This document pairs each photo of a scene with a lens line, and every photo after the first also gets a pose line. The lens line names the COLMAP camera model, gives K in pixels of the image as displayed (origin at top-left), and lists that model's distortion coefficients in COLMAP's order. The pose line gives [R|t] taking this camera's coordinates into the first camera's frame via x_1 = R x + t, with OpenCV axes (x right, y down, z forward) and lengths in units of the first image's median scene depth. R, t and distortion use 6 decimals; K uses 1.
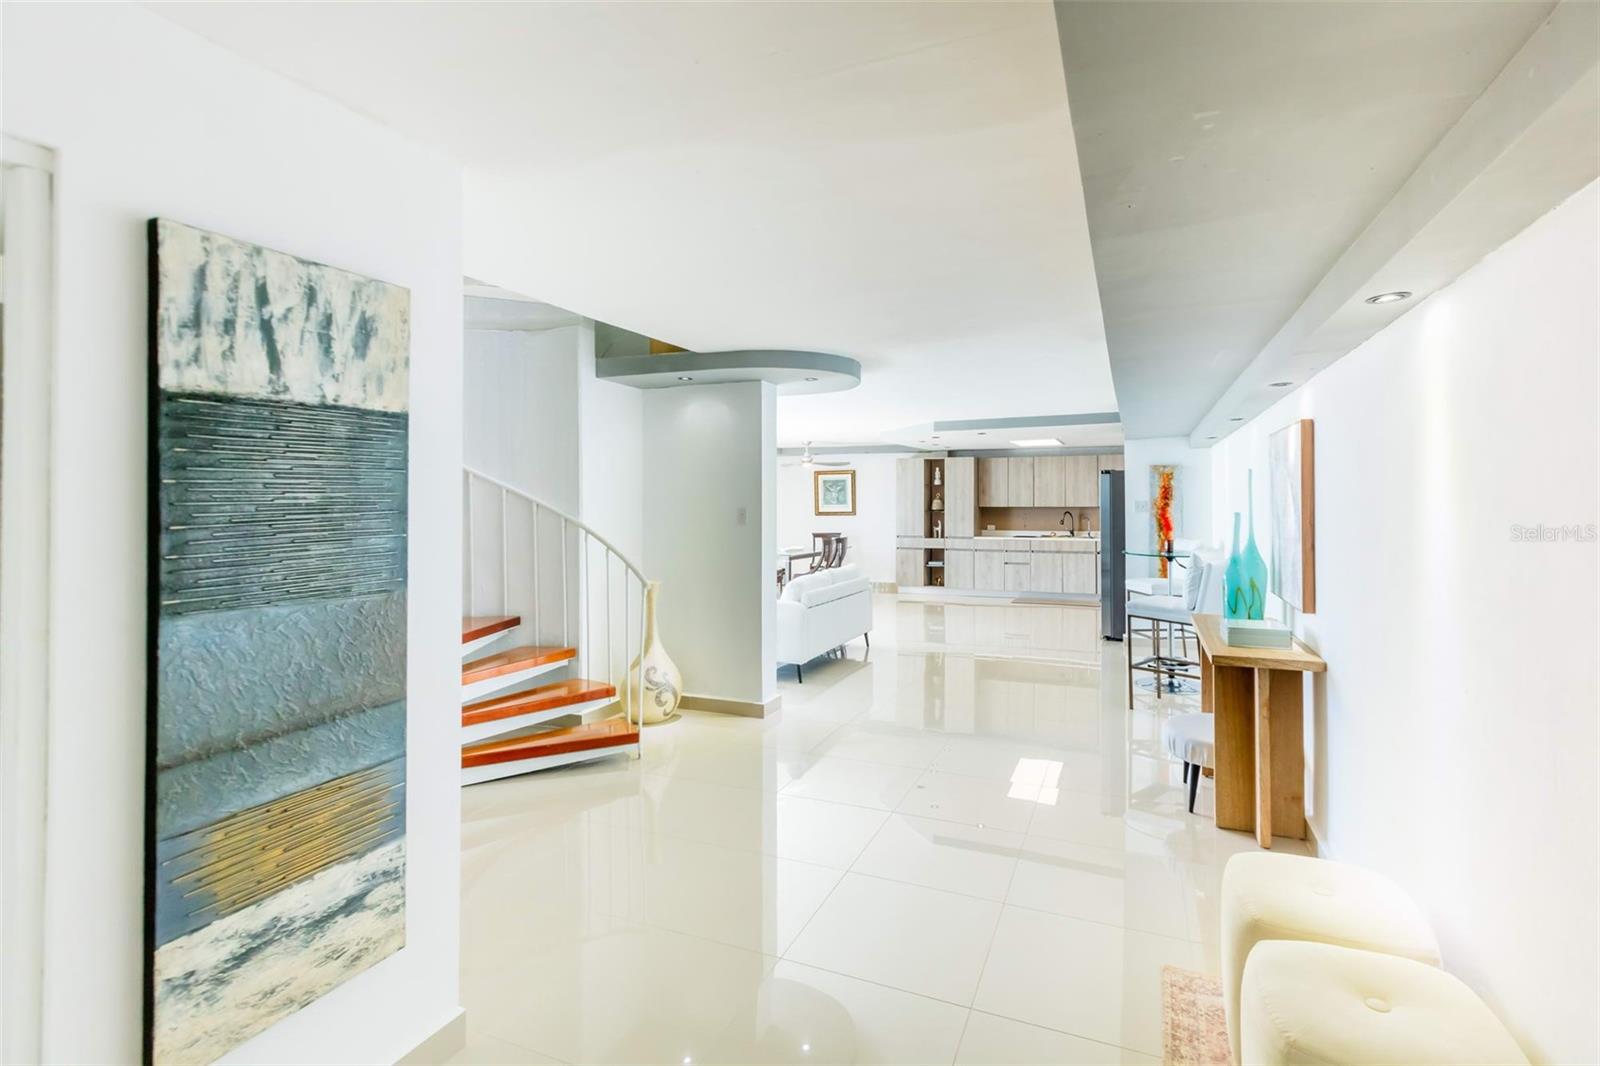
lens RADIAL K [[727.7, 0, 813.6], [0, 727.7, 501.5], [0, 0, 1]] dist [-0.001764, -0.000638]
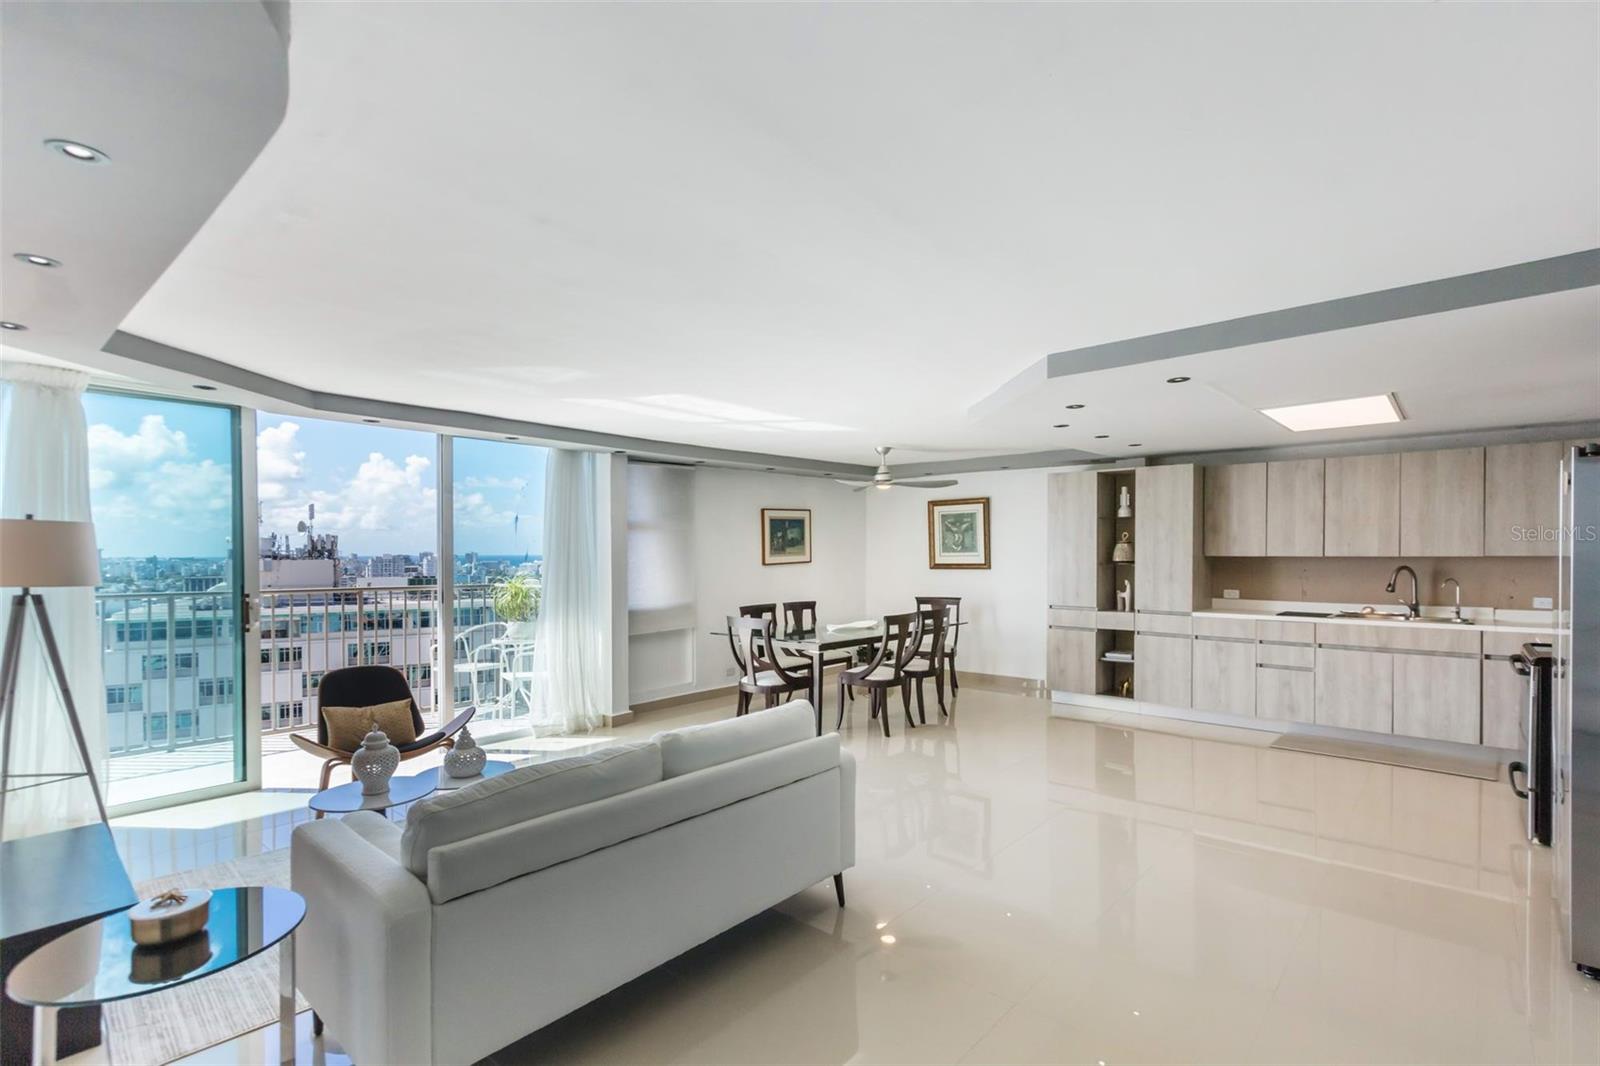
lens RADIAL K [[727.7, 0, 798.8], [0, 727.7, 560.9], [0, 0, 1]] dist [-0.001764, -0.000638]
pose [[0.946228, 0.001865, -0.323497, 0.115415], [0.004471, 0.999812, 0.018842, -0.000929], [0.323471, -0.019275, 0.946042, 0.386177]]
